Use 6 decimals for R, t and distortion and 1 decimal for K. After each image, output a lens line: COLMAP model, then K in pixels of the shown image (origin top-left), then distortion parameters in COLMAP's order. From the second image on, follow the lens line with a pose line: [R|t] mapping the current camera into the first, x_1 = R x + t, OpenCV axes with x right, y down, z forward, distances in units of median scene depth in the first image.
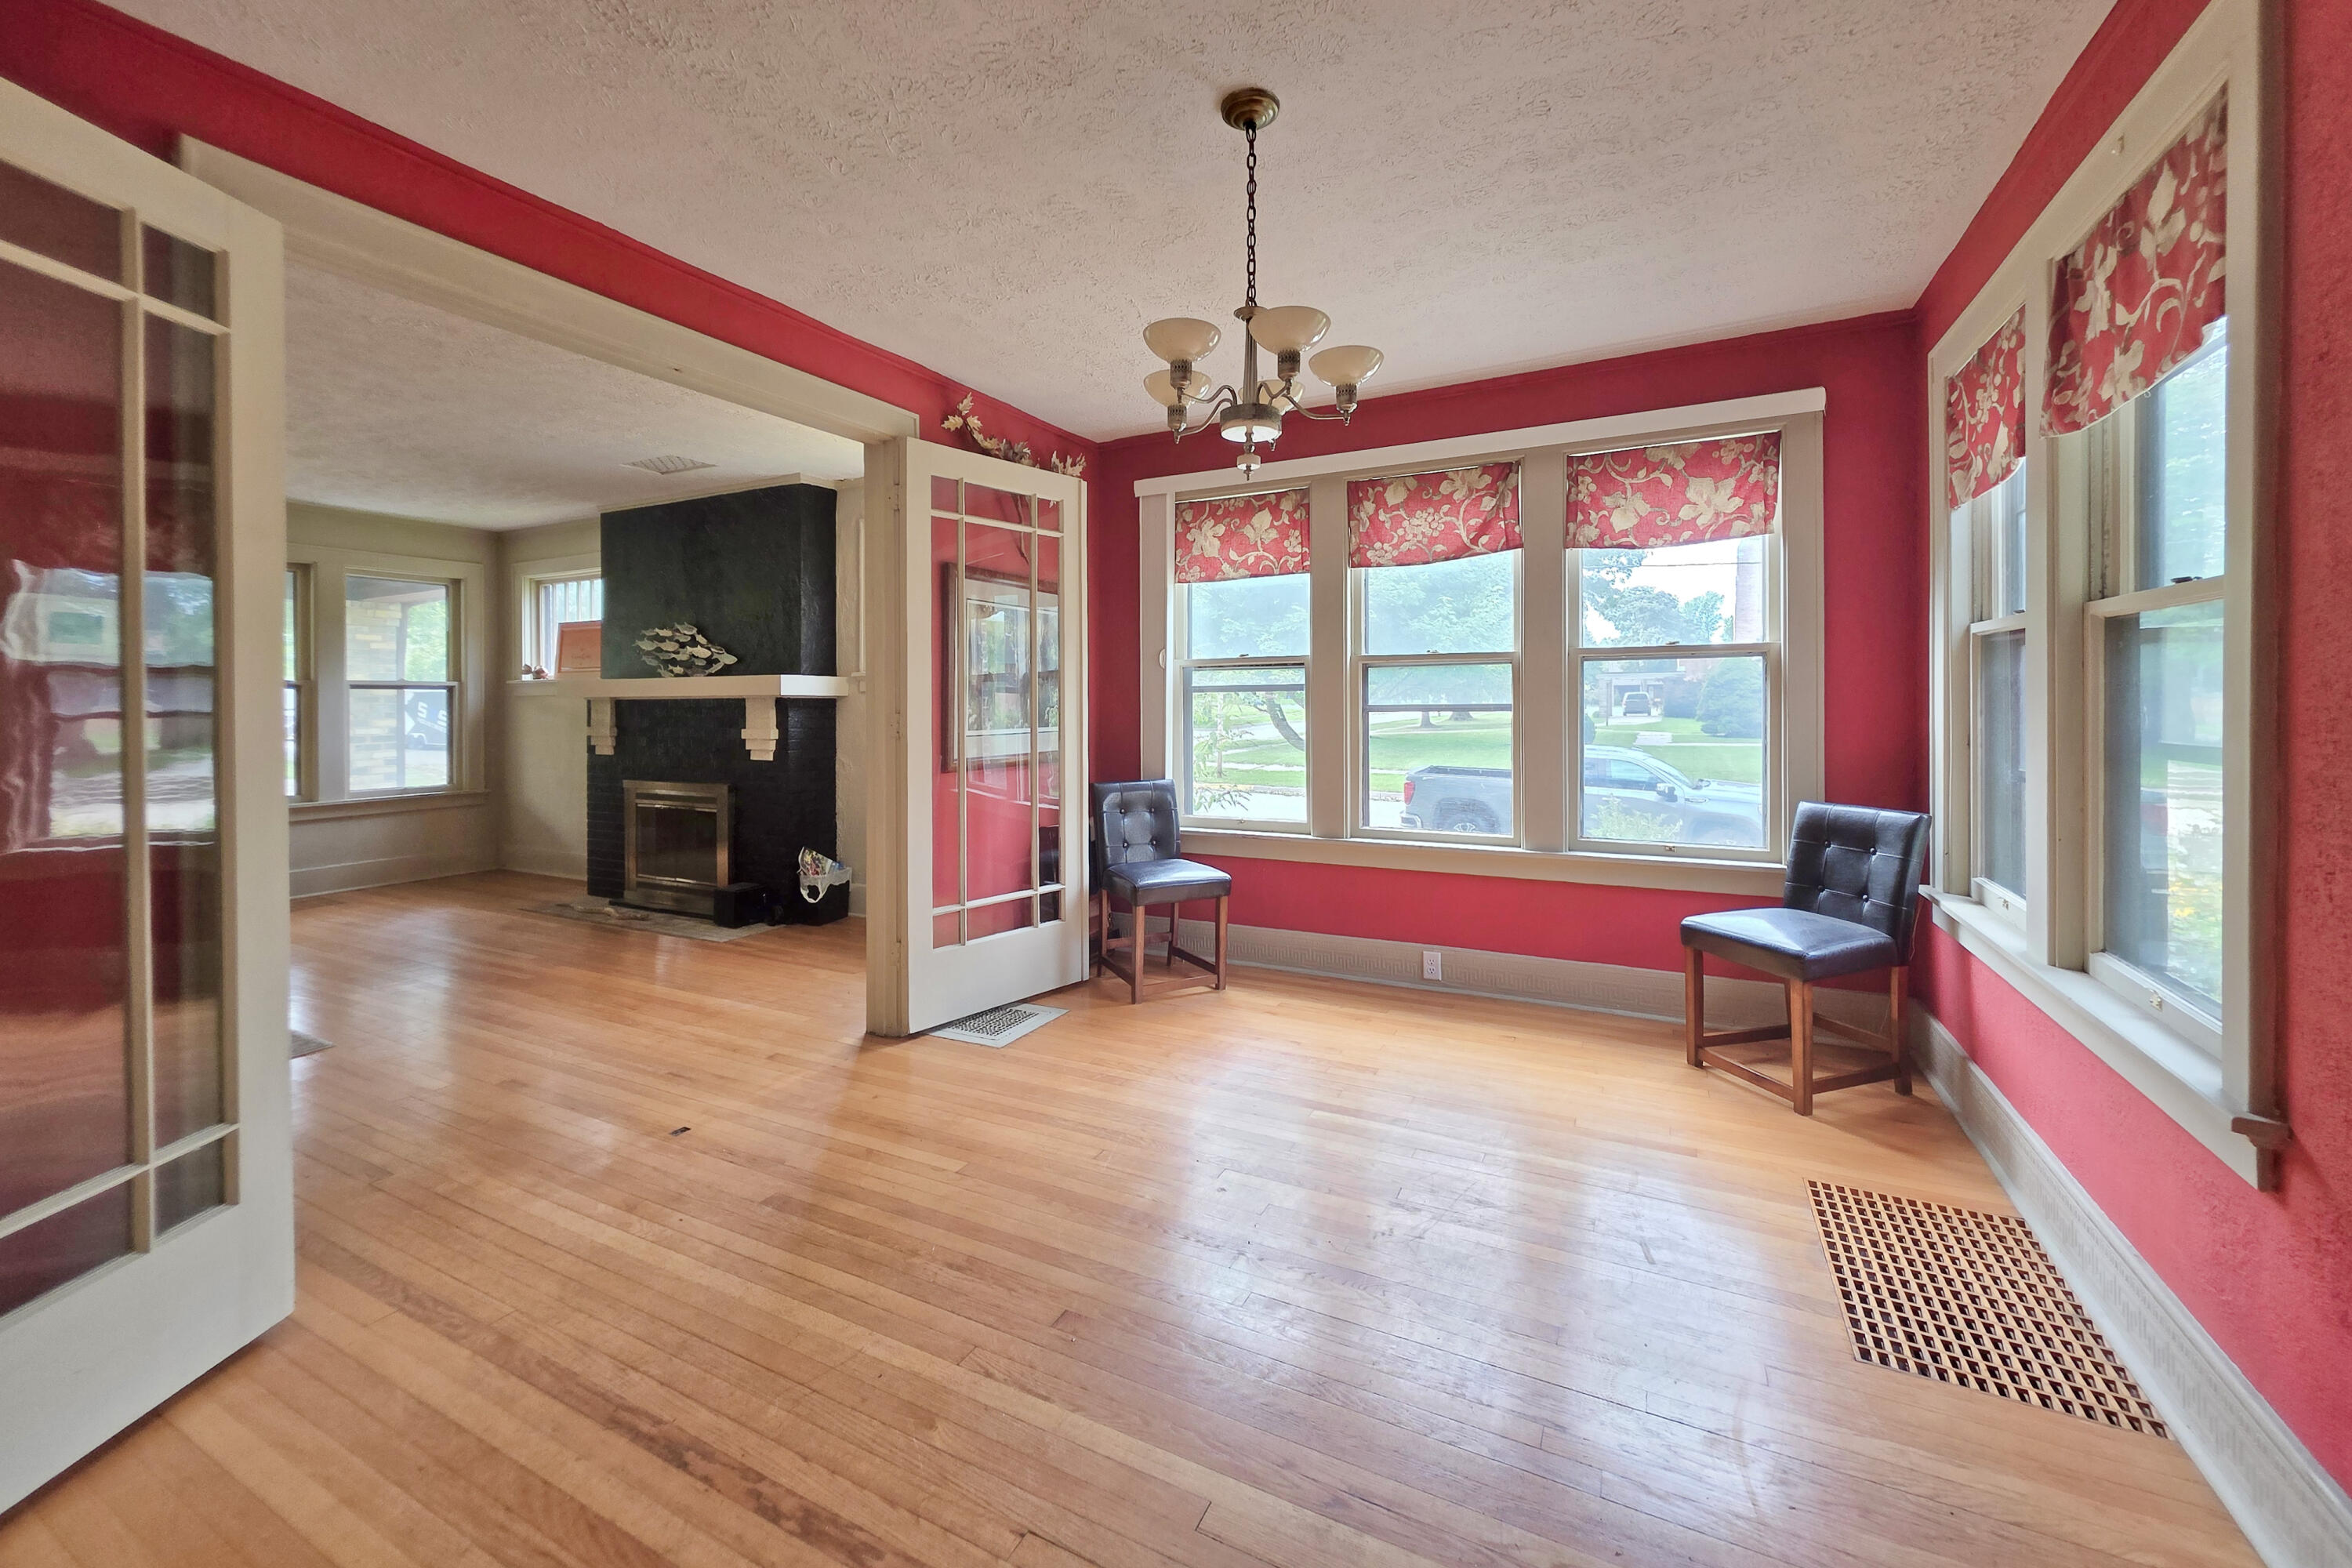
lens RADIAL K [[947.1, 0, 1164.1], [0, 947.1, 698.0], [0, 0, 1]] dist [0.000283, -0.000145]
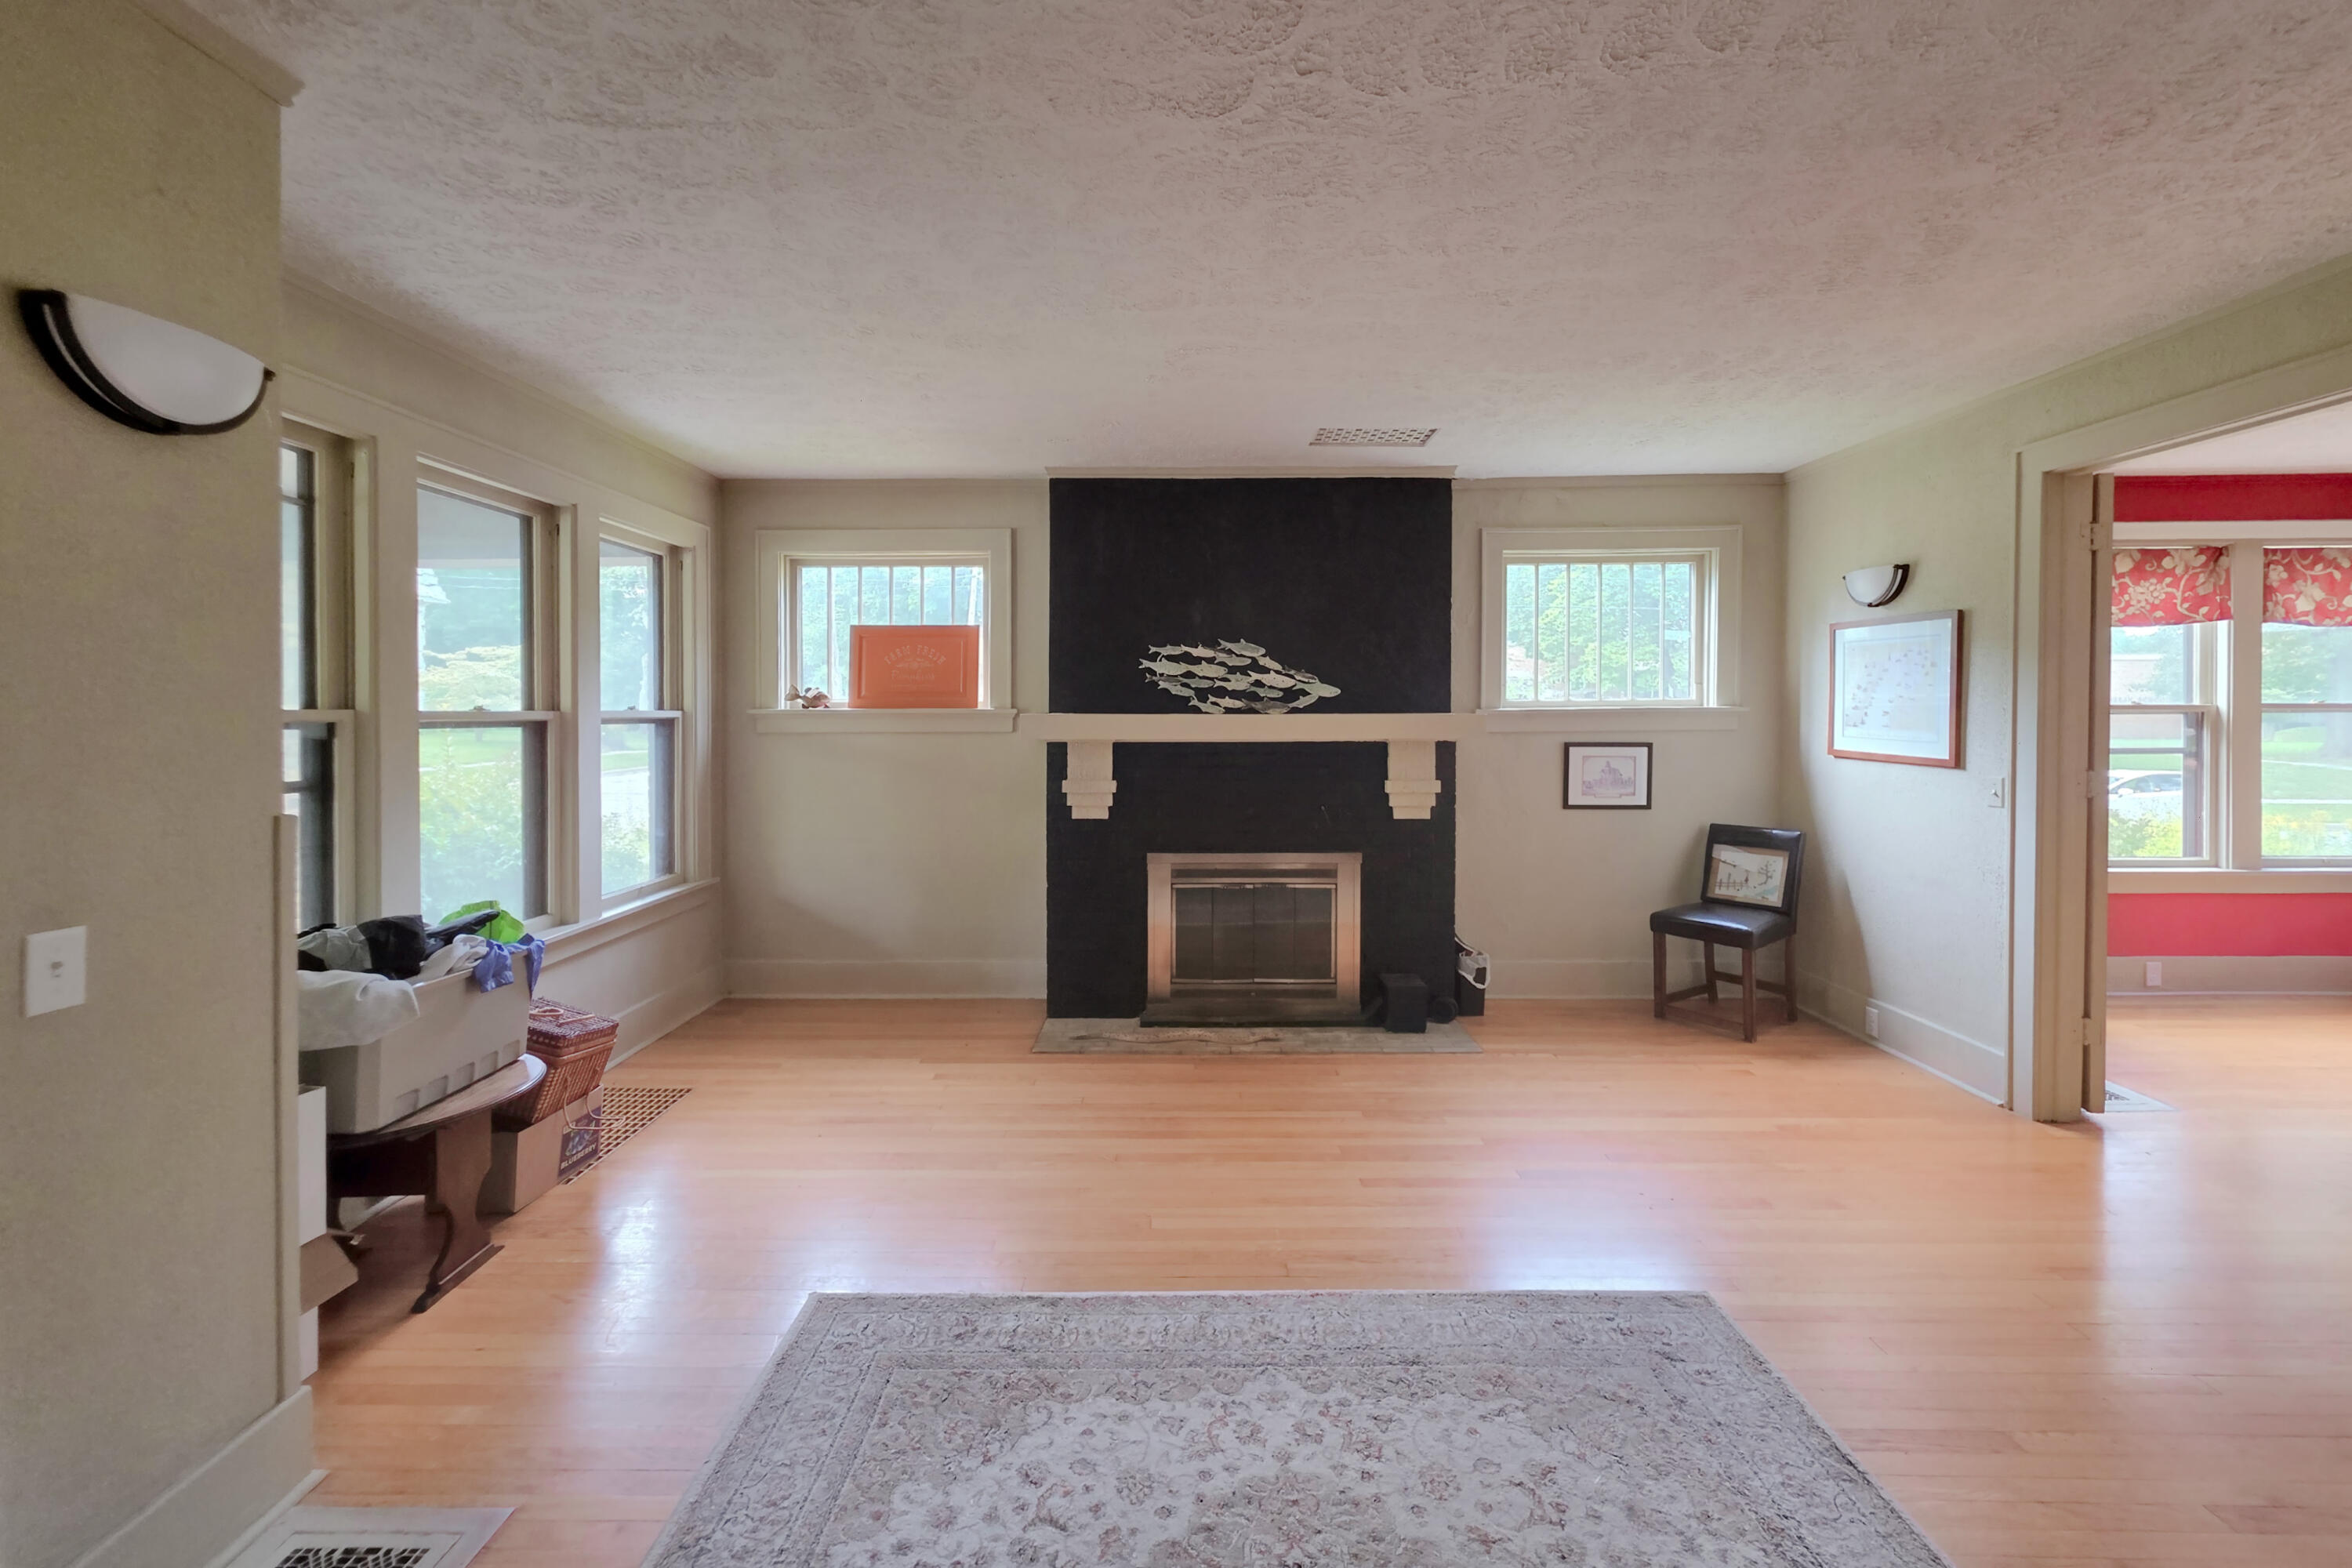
lens RADIAL K [[947.1, 0, 1181.8], [0, 947.1, 724.9], [0, 0, 1]] dist [0.000283, -0.000145]
pose [[0.891552, 0.001041, 0.452917, -1.320679], [-0.004637, 0.999966, 0.006831, -0.025209], [-0.452895, -0.008190, 0.891526, 0.511865]]
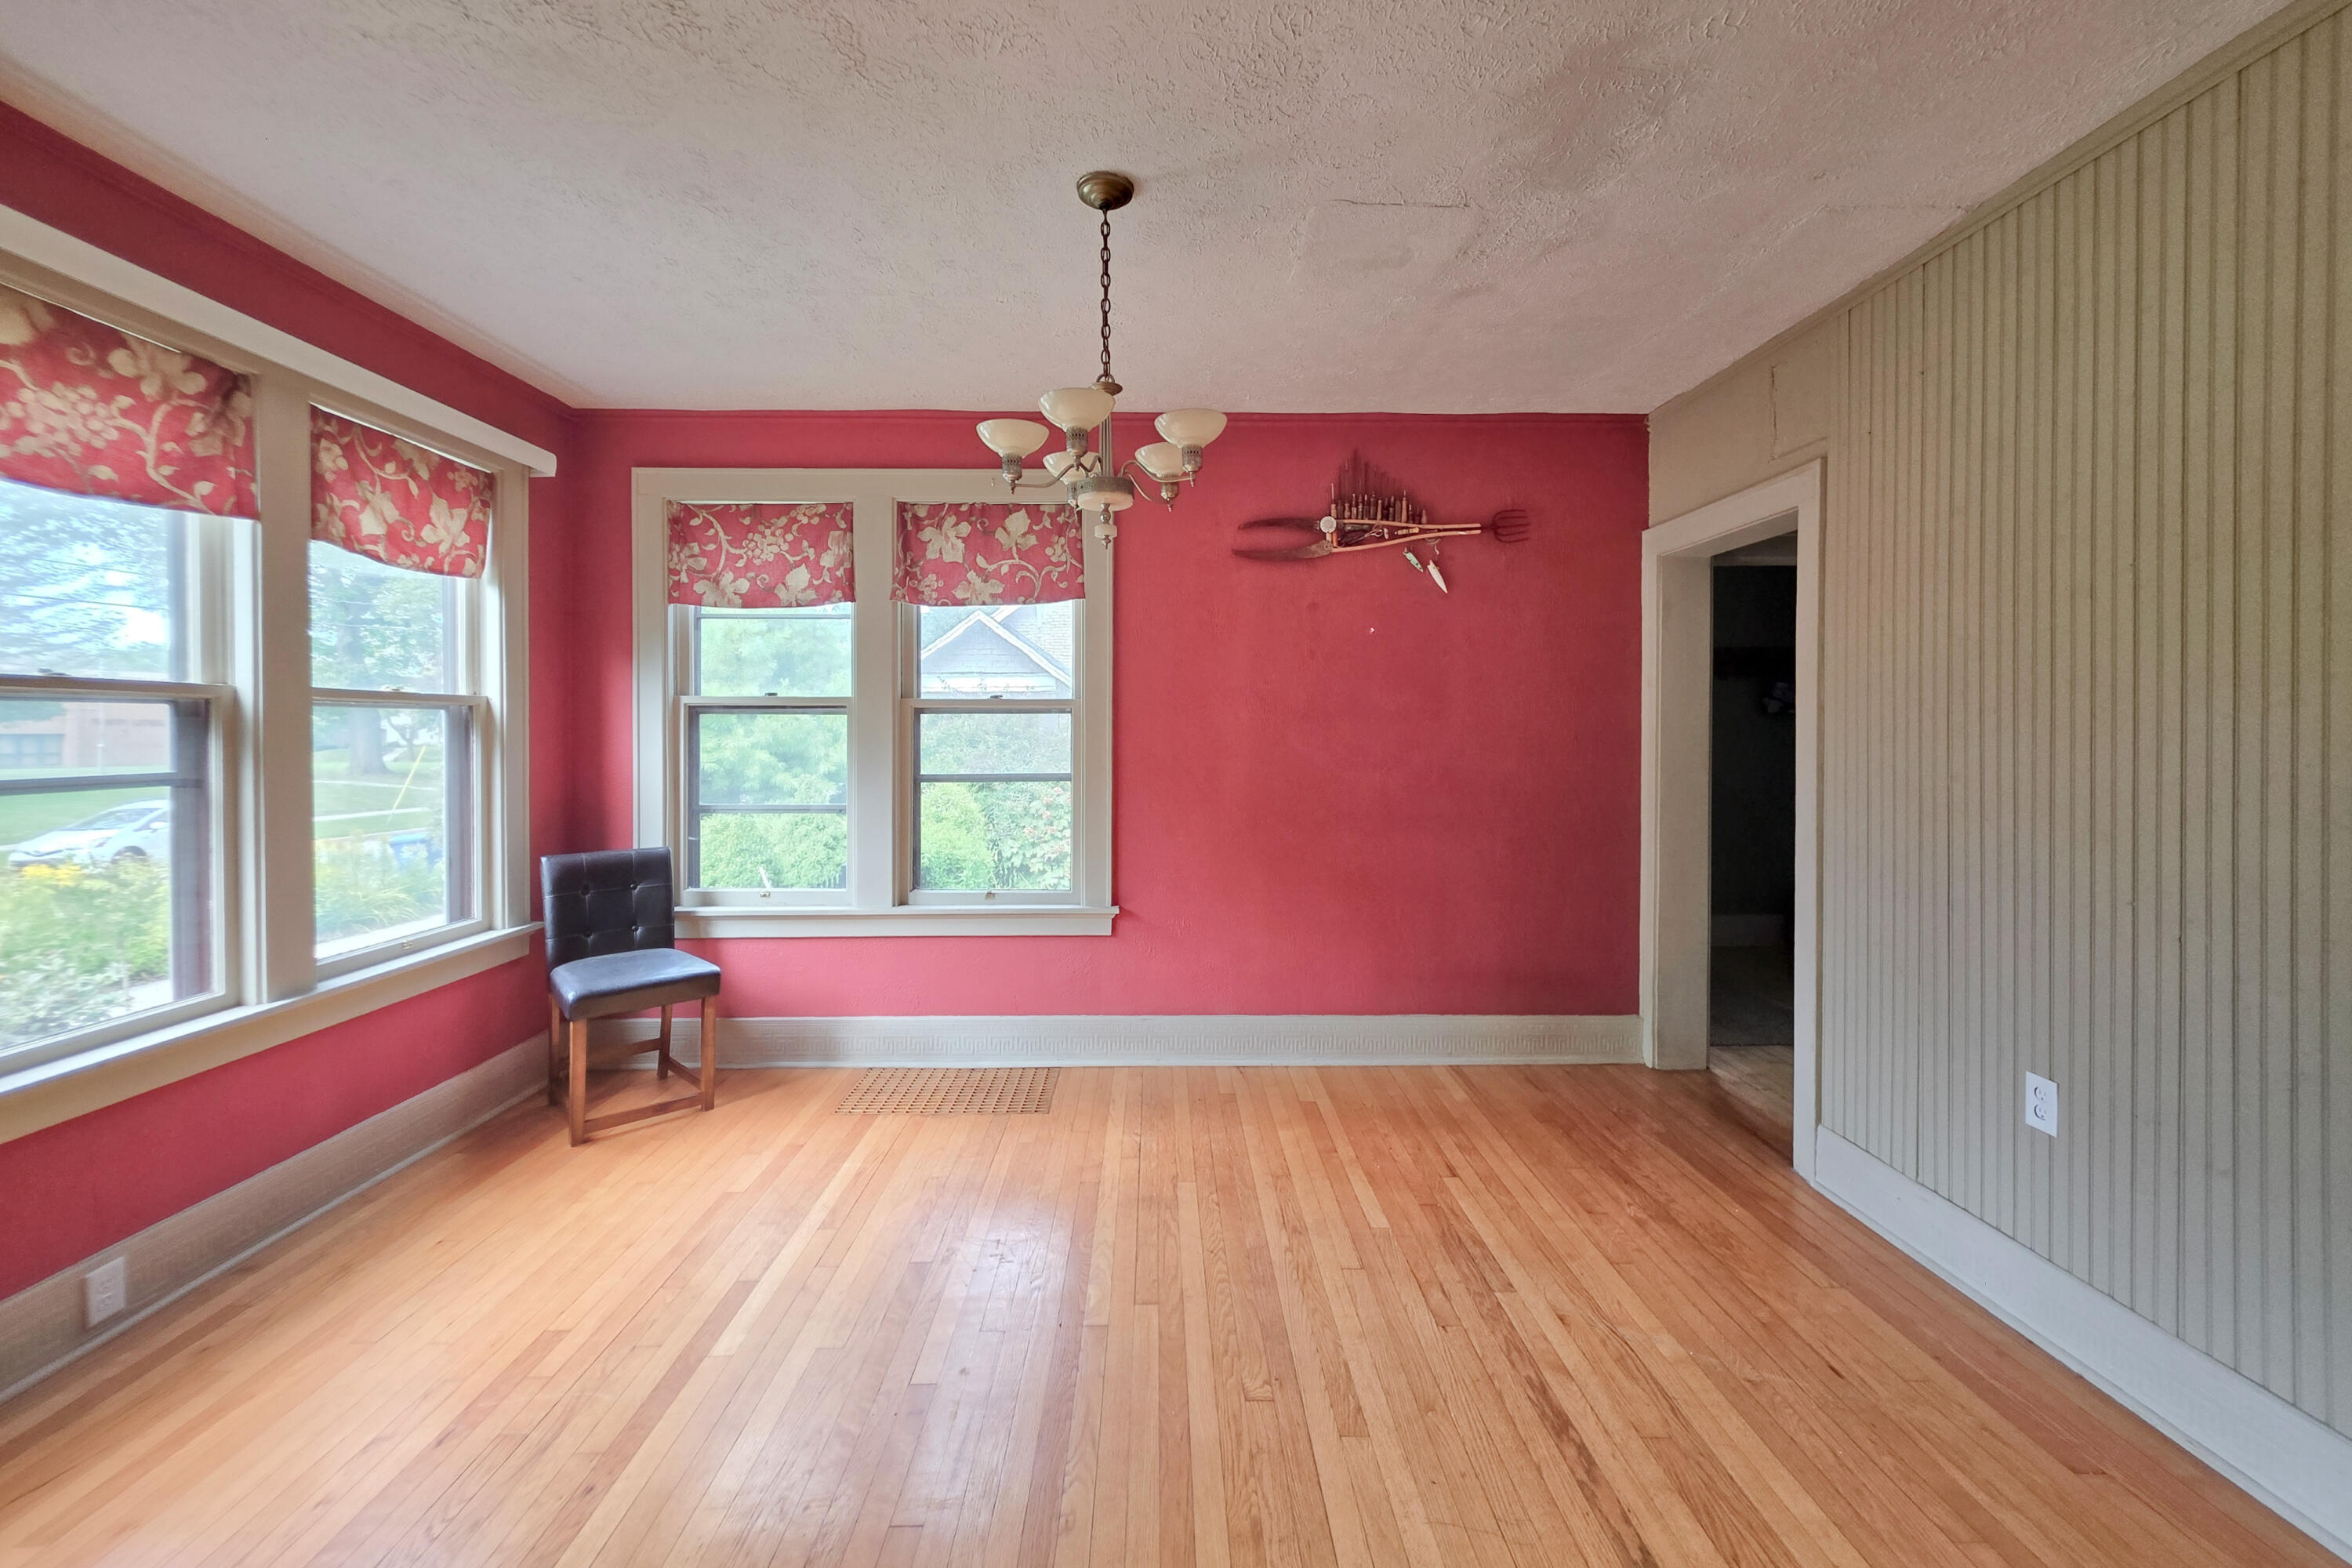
lens RADIAL K [[947.1, 0, 1182.0], [0, 947.1, 741.0], [0, 0, 1]] dist [0.000283, -0.000145]
pose [[-0.488480, 0.001543, 0.872574, -0.448384], [0.005584, 0.999983, 0.001358, -0.010387], [-0.872557, 0.005536, -0.488481, 0.750651]]
